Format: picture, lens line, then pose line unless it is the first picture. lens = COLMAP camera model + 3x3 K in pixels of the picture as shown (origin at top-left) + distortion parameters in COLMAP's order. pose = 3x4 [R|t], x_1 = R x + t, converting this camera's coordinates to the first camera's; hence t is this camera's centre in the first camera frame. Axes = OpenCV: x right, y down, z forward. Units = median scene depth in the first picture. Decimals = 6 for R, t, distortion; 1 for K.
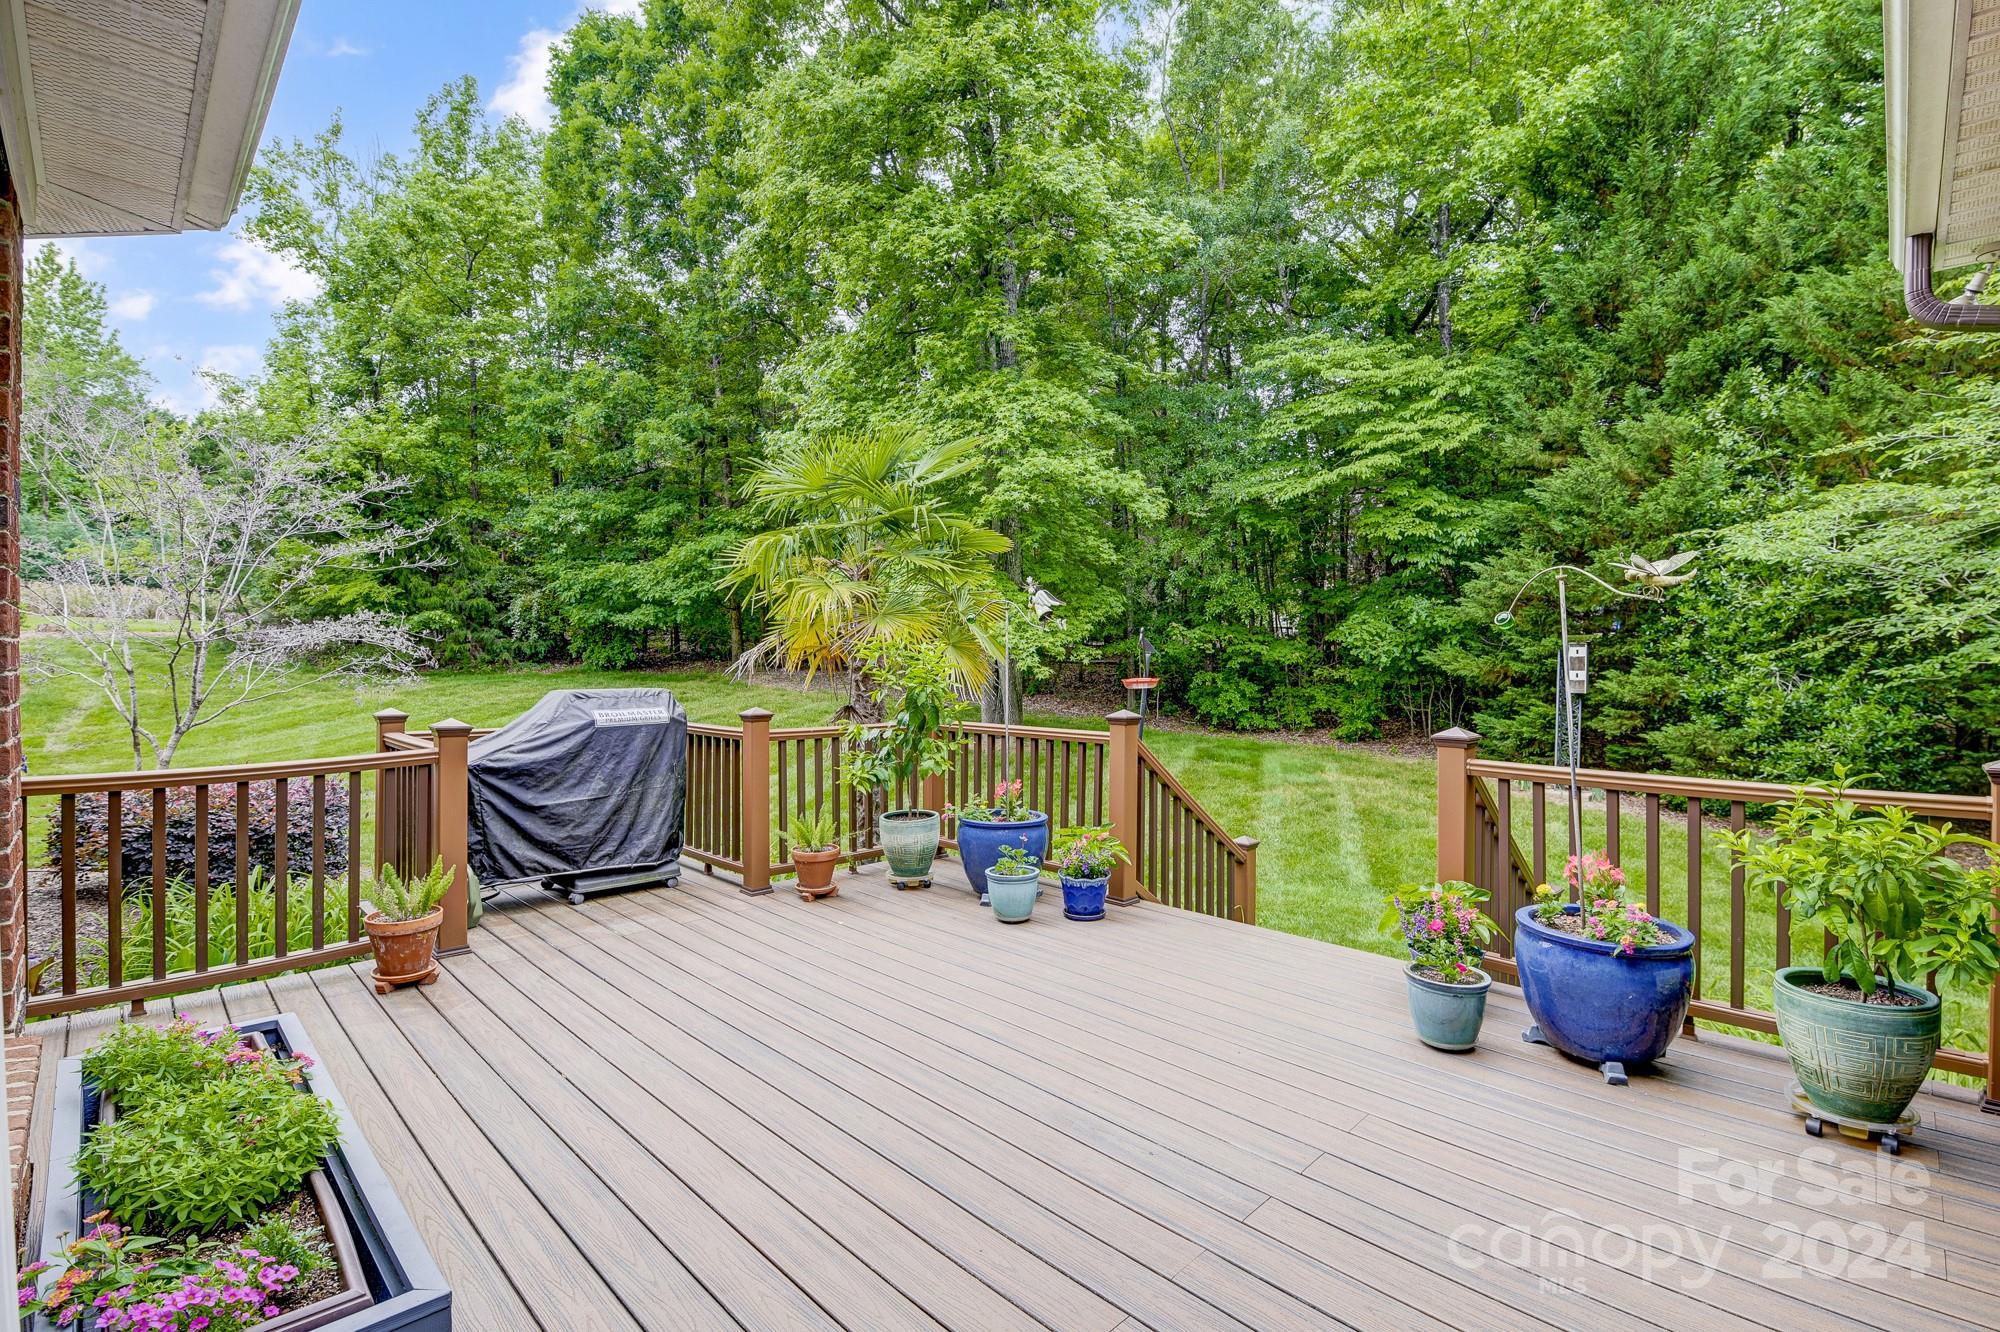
lens RADIAL K [[903.4, 0, 1007.0], [0, 903.4, 667.7], [0, 0, 1]] dist [0.007498, 0.000562]
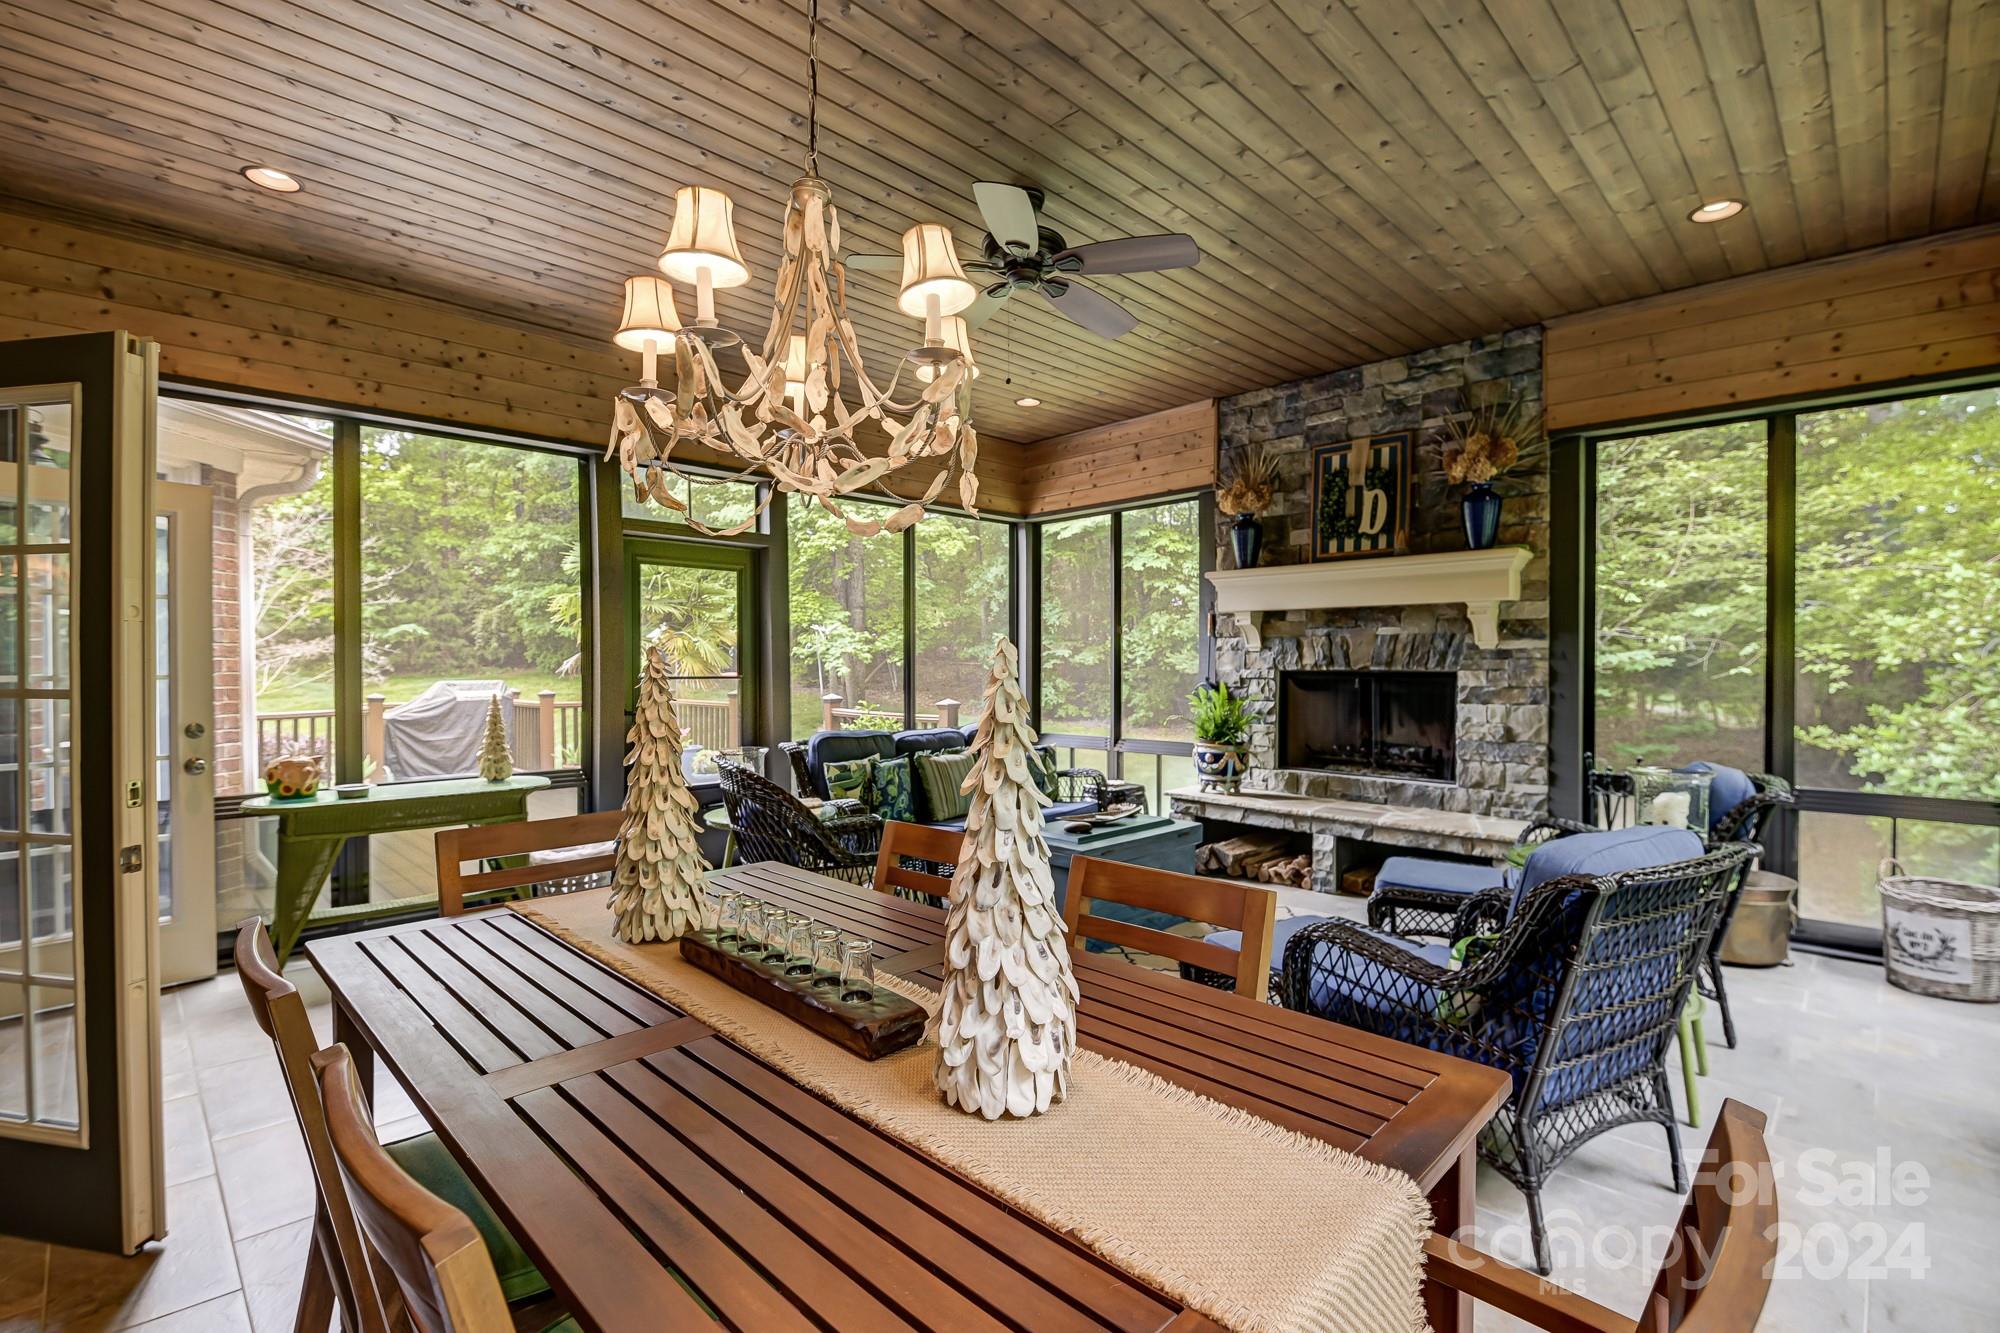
lens RADIAL K [[903.4, 0, 1007.0], [0, 903.4, 668.2], [0, 0, 1]] dist [0.007498, 0.000562]
pose [[0.999980, -0.005109, 0.003607, 0.234011], [0.005116, 0.999985, -0.001798, 0.001981], [-0.003598, 0.001816, 0.999992, -0.308121]]
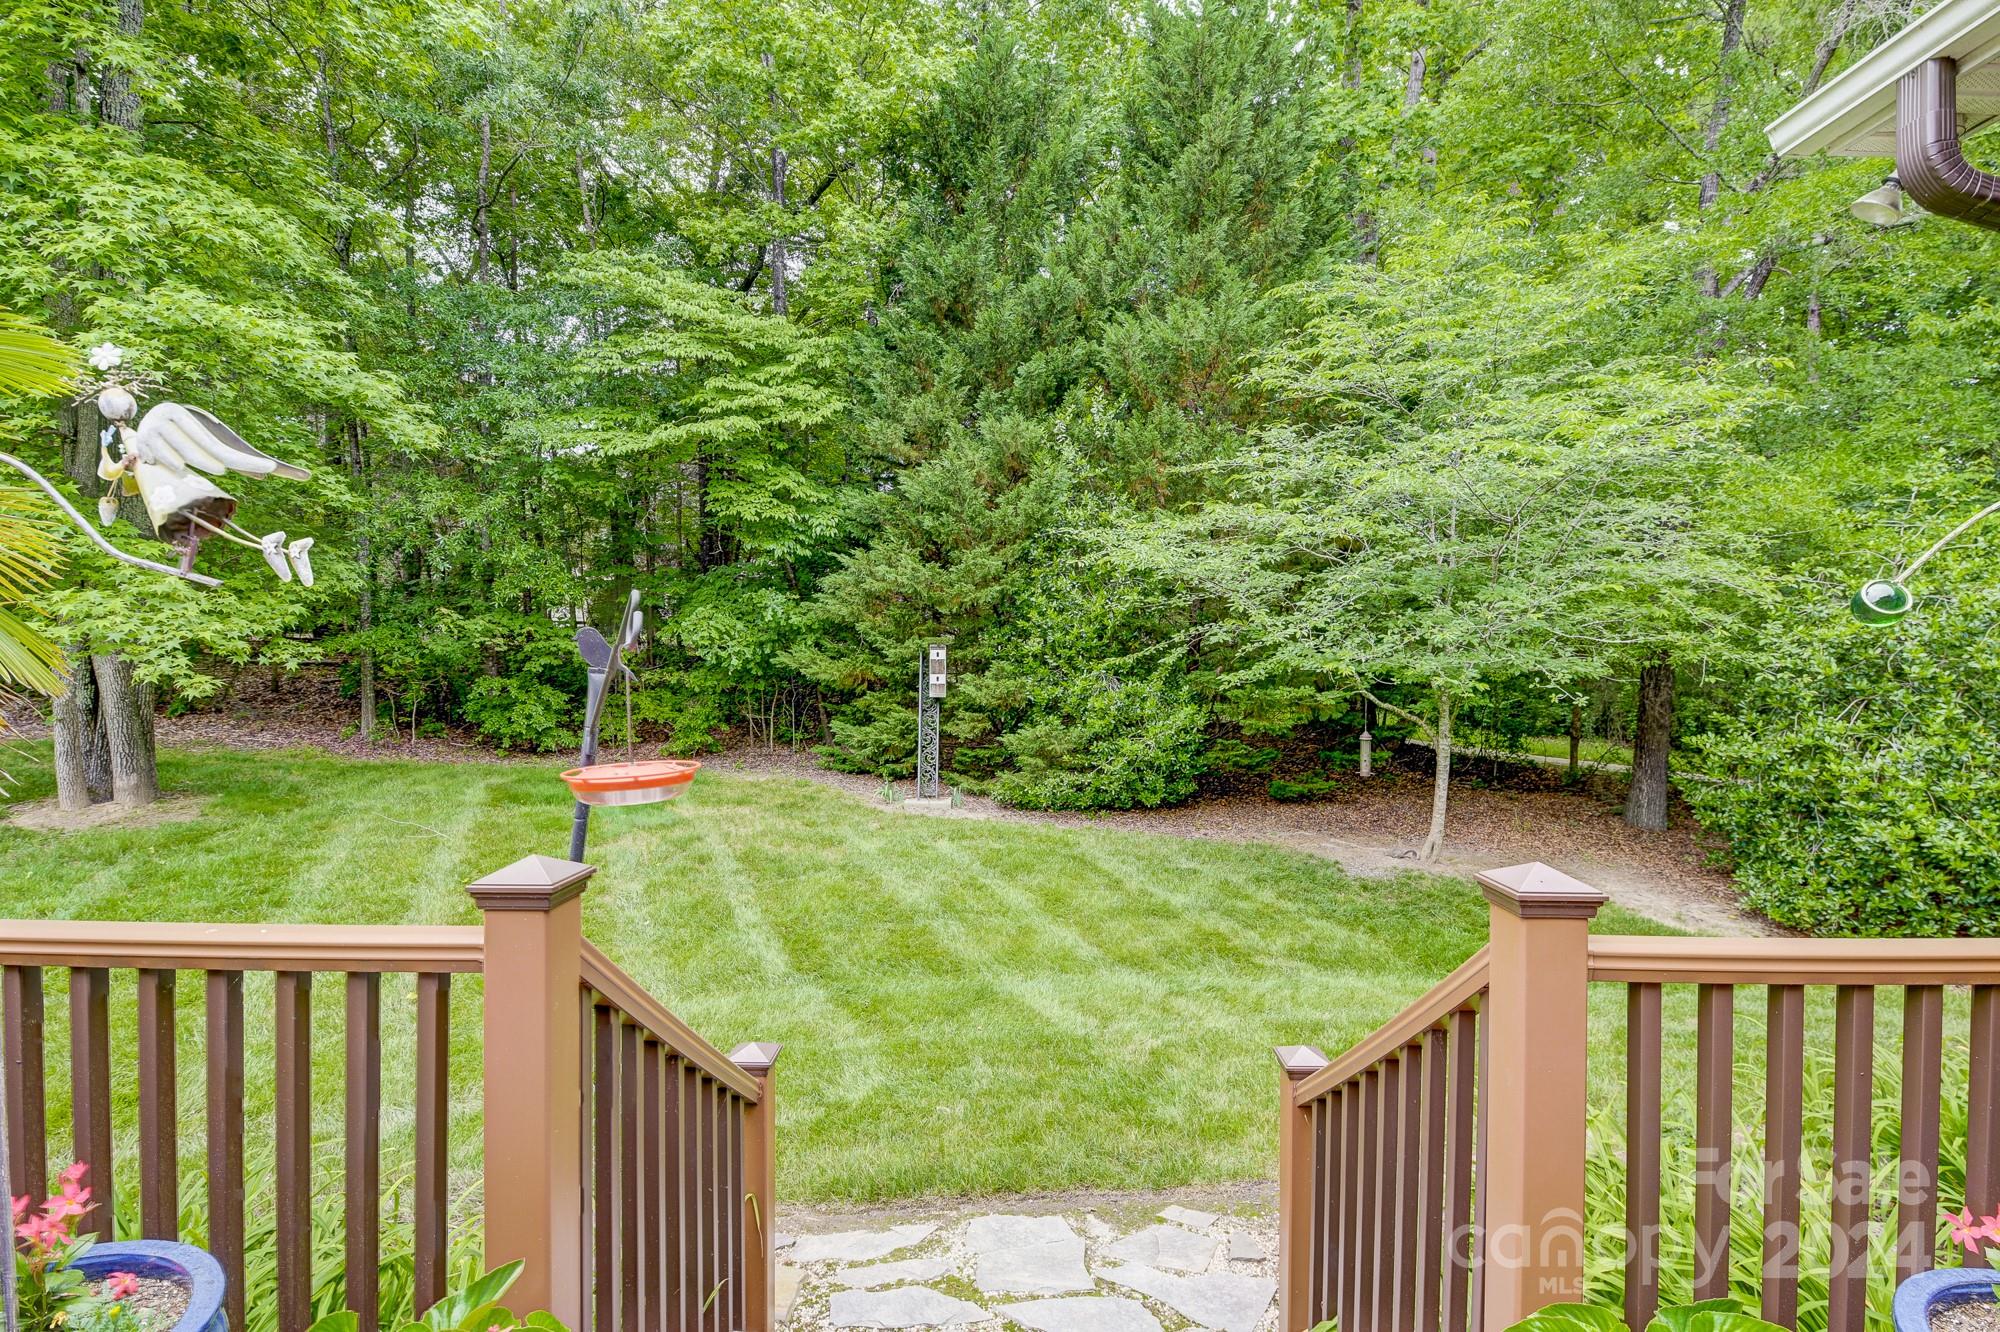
lens RADIAL K [[904.9, 0, 1003.7], [0, 904.9, 668.8], [0, 0, 1]] dist [0.007594, -0.011180]
pose [[0.720787, -0.005406, 0.693135, 0.010139], [0.002521, 0.999983, 0.005178, -0.006361], [-0.693152, -0.001985, 0.720789, 0.224616]]
